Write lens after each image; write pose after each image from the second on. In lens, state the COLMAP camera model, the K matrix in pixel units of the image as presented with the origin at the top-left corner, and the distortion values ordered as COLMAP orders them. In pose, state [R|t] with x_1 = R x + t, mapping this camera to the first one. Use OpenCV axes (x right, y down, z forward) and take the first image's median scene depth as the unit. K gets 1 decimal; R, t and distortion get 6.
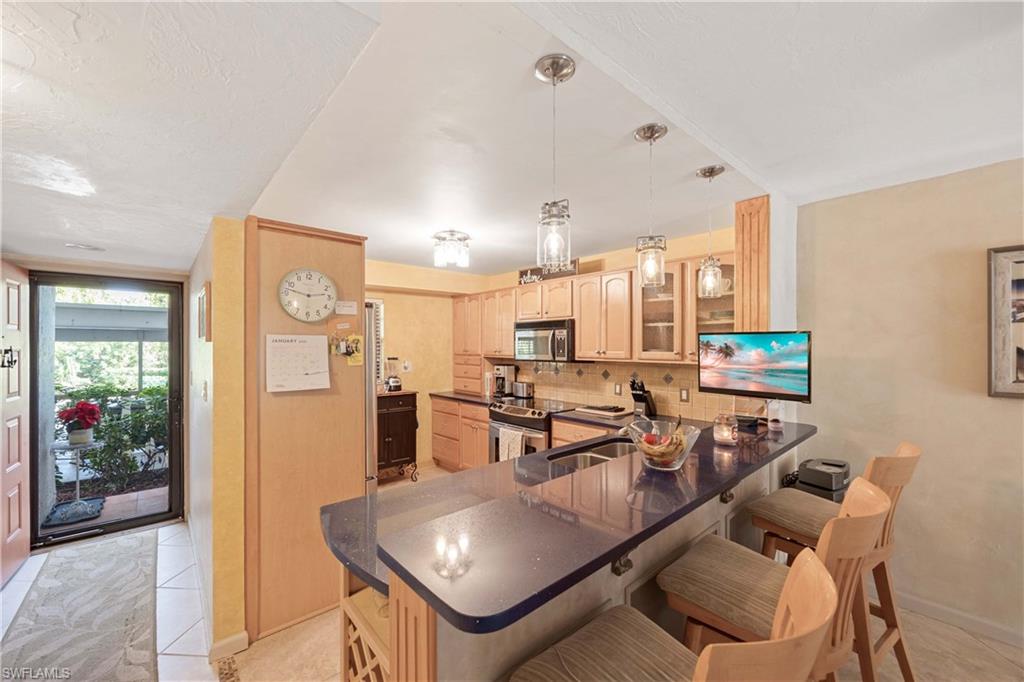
lens RADIAL K [[407.7, 0, 510.2], [0, 407.7, 346.4], [0, 0, 1]] dist [-0.001217, -0.000120]
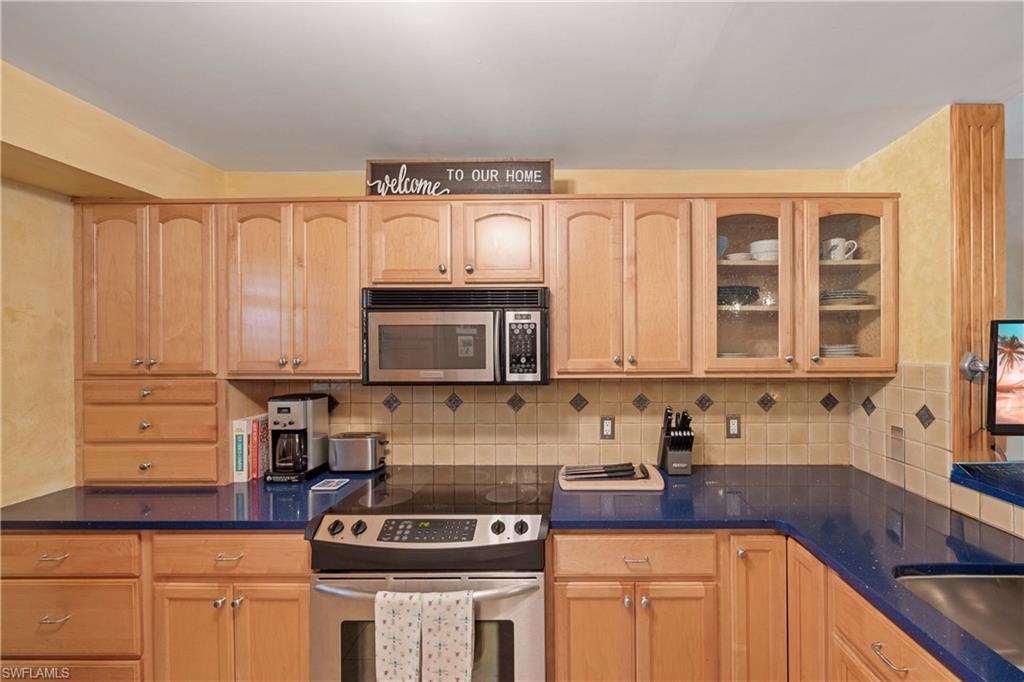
lens RADIAL K [[420.7, 0, 573.0], [0, 420.7, 345.1], [0, 0, 1]] dist [-0.001470, -0.000173]
pose [[0.665975, -0.001408, 0.745972, -0.154003], [0.005150, 0.999983, -0.002710, -0.002431], [-0.745956, 0.005646, 0.665971, 0.578029]]
